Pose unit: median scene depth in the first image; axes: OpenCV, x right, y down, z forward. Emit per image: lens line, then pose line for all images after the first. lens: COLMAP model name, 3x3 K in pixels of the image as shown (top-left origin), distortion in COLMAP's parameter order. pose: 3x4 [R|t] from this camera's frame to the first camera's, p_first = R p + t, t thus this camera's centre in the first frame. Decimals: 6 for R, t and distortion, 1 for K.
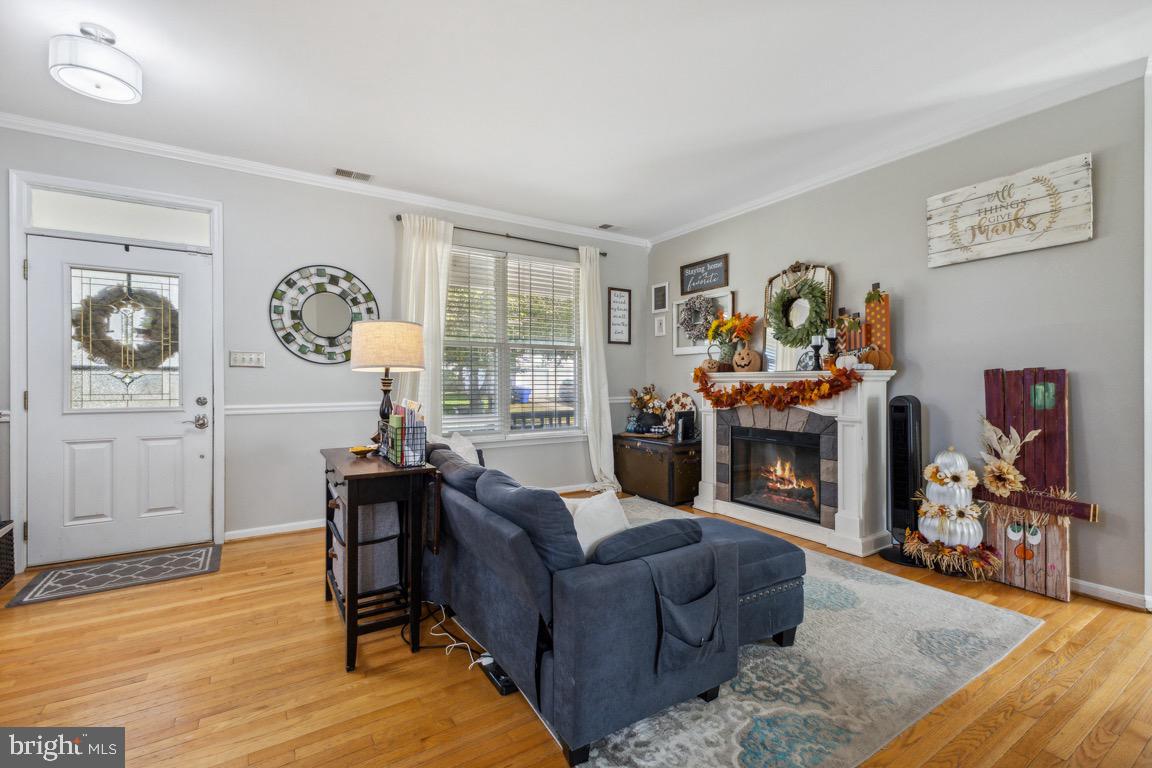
lens RADIAL K [[502.8, 0, 572.6], [0, 502.8, 376.1], [0, 0, 1]] dist [0.005819, 0.000161]
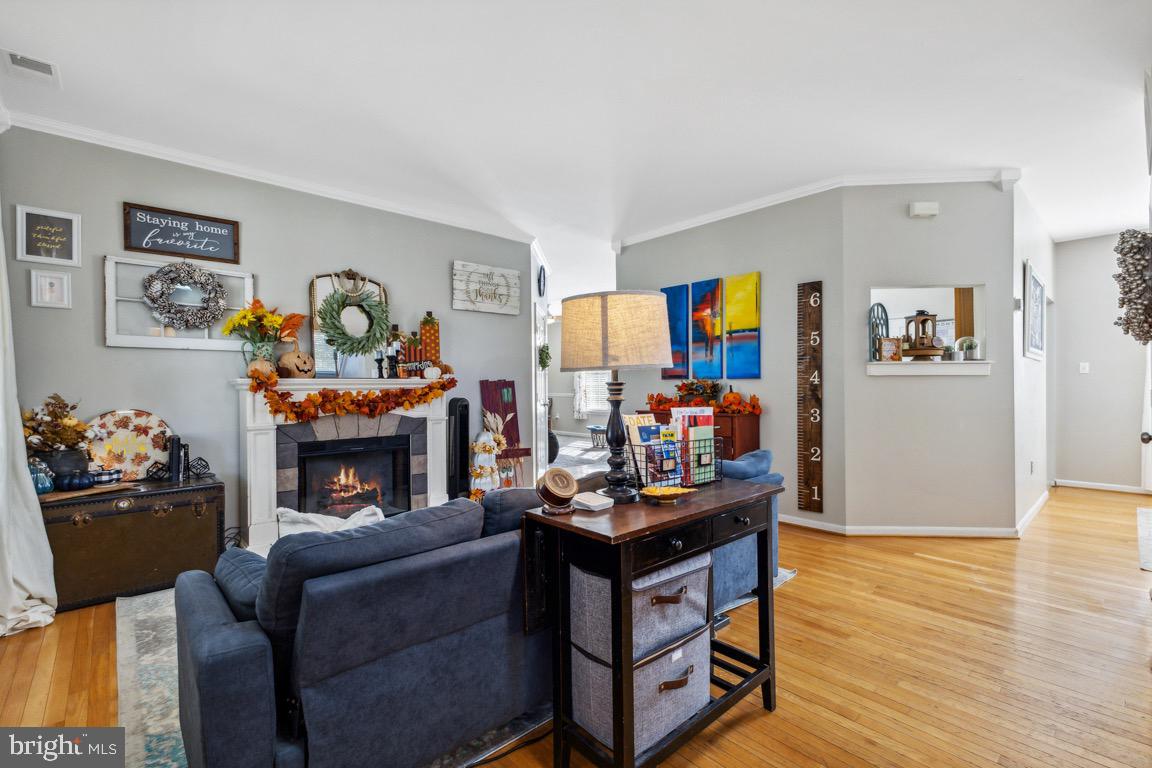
lens RADIAL K [[504.2, 0, 576.0], [0, 504.2, 384.0], [0, 0, 1]] dist [0.002243, 0.000222]
pose [[-0.180177, 0.005810, 0.983617, -0.692703], [-0.001328, 0.999980, -0.006150, 0.007502], [-0.983633, -0.002414, -0.180166, 0.824232]]
